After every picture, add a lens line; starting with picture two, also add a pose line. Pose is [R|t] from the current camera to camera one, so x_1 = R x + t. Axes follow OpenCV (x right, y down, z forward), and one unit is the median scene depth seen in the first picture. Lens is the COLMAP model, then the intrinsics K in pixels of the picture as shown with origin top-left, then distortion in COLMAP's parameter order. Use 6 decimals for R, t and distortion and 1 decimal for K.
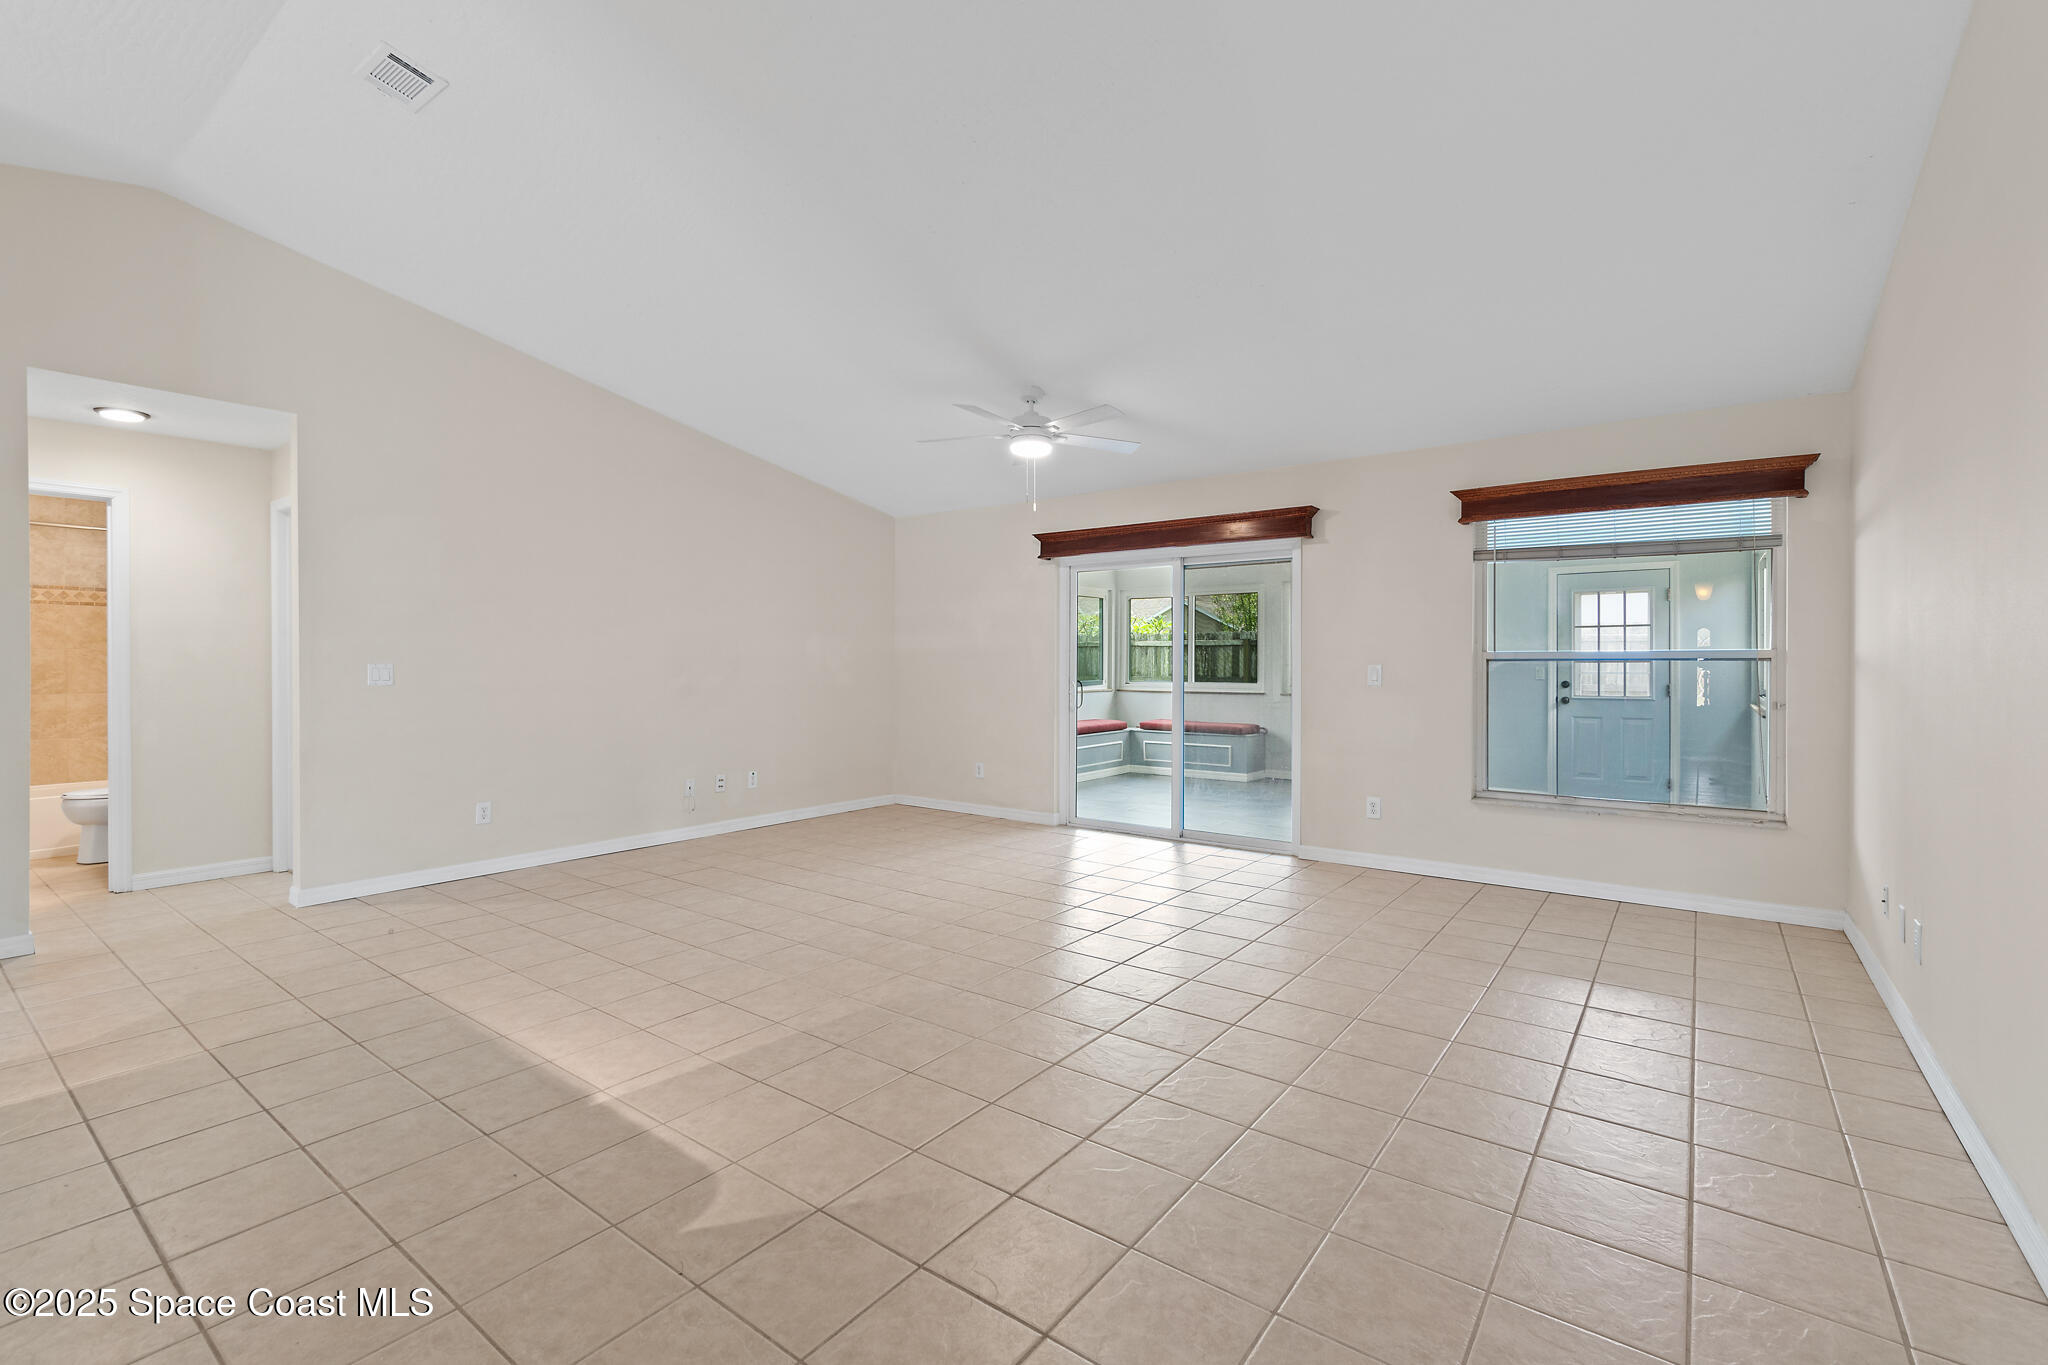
lens RADIAL K [[900.2, 0, 1027.0], [0, 900.2, 676.7], [0, 0, 1]] dist [-0.005363, 0.000318]
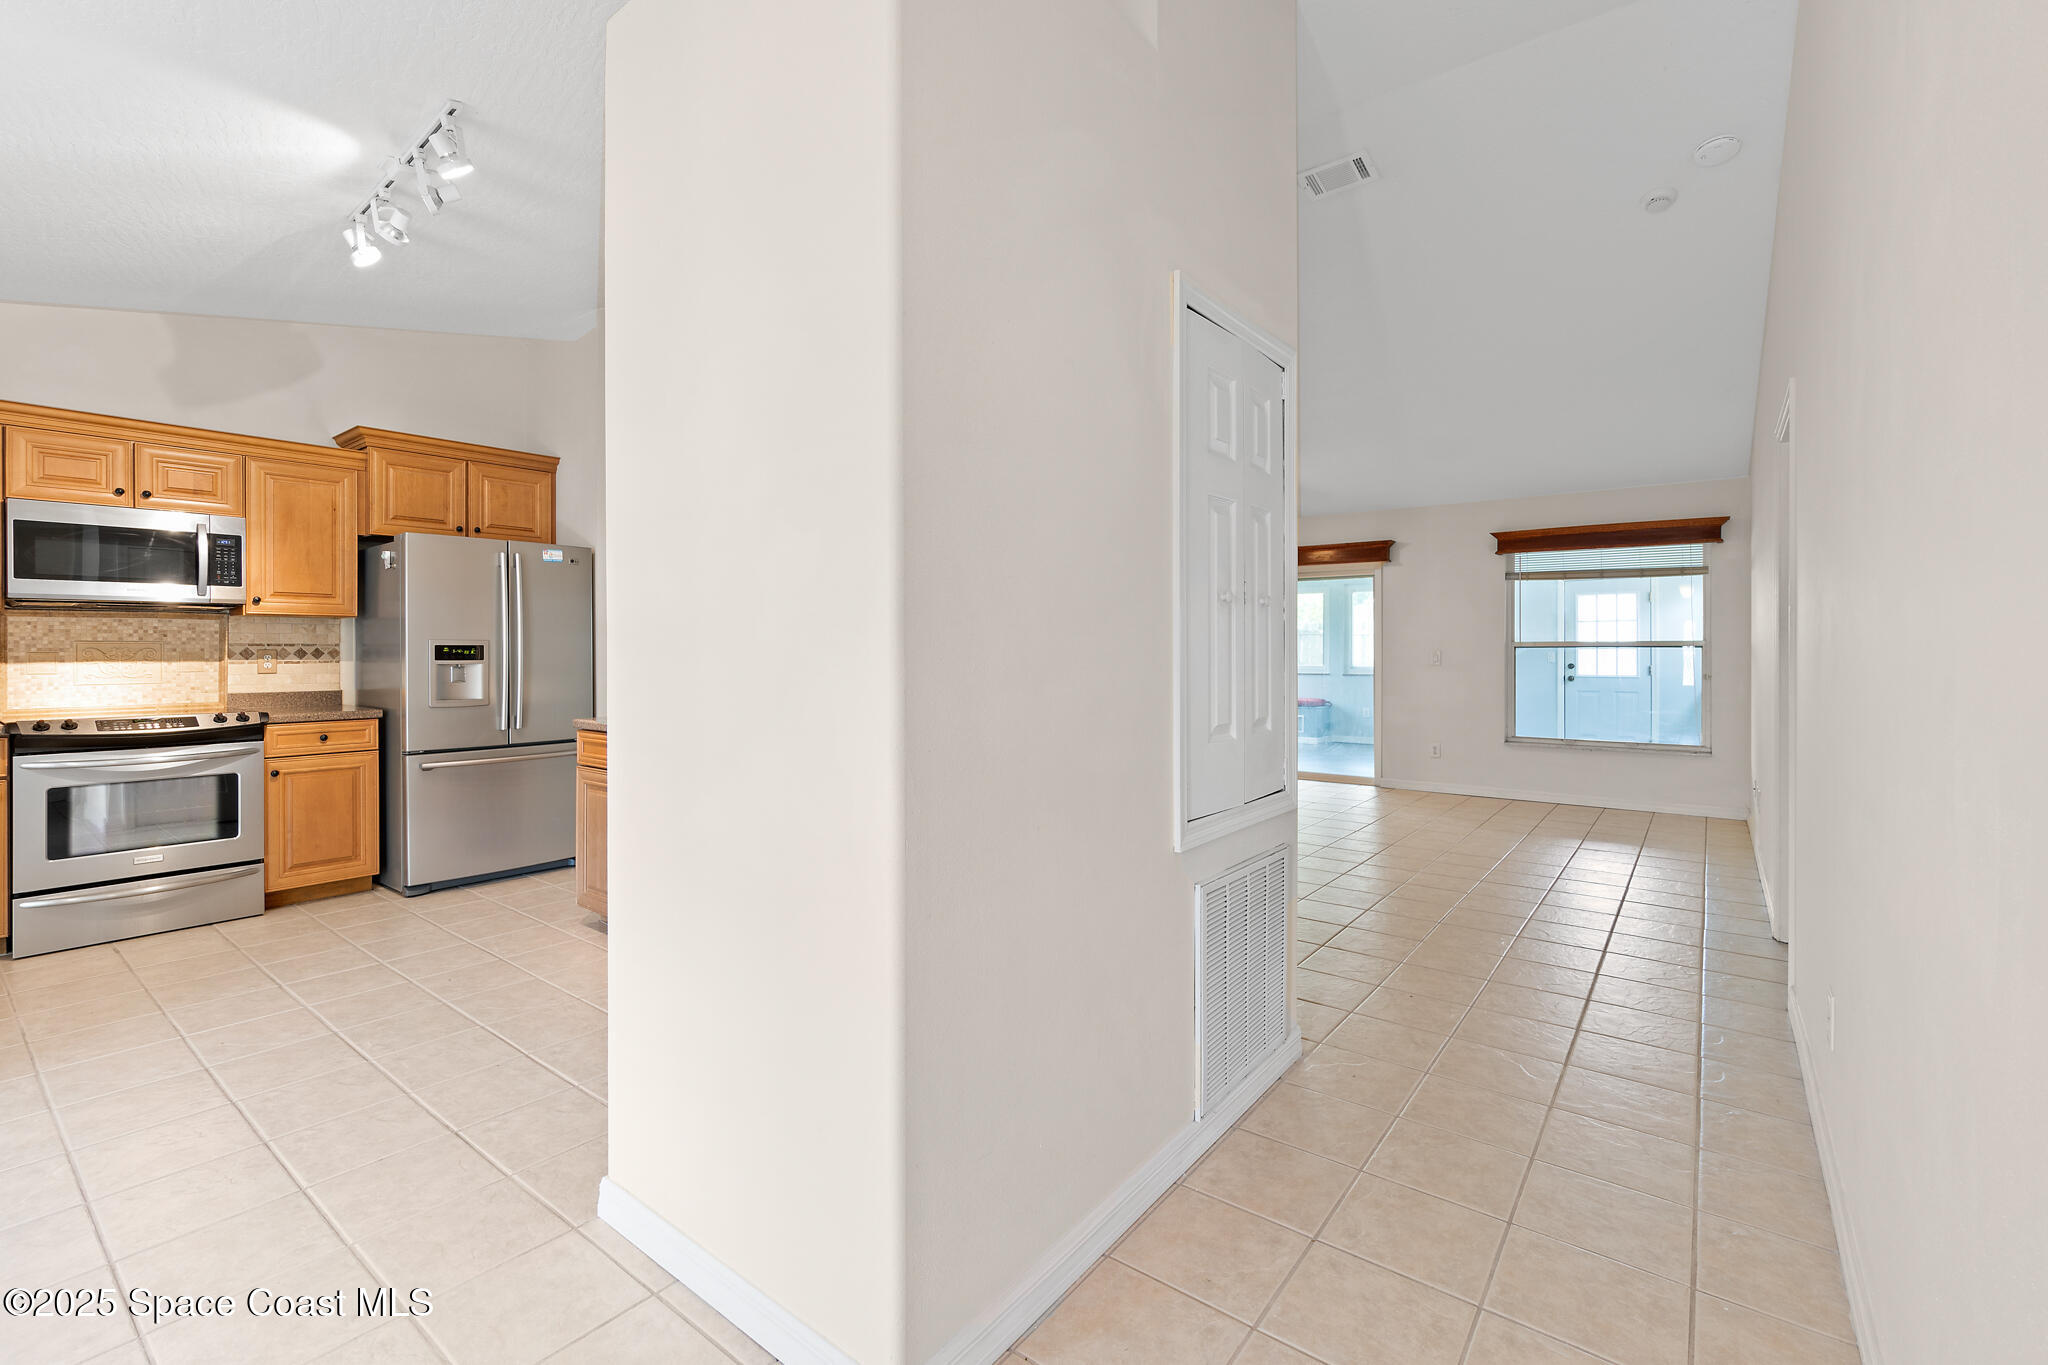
lens RADIAL K [[900.2, 0, 1019.5], [0, 900.2, 654.9], [0, 0, 1]] dist [-0.005363, 0.000318]
pose [[0.999853, -0.000056, -0.017151, -0.244965], [-0.000147, 0.999929, -0.011875, 0.010361], [0.017150, 0.011875, 0.999782, -0.433233]]
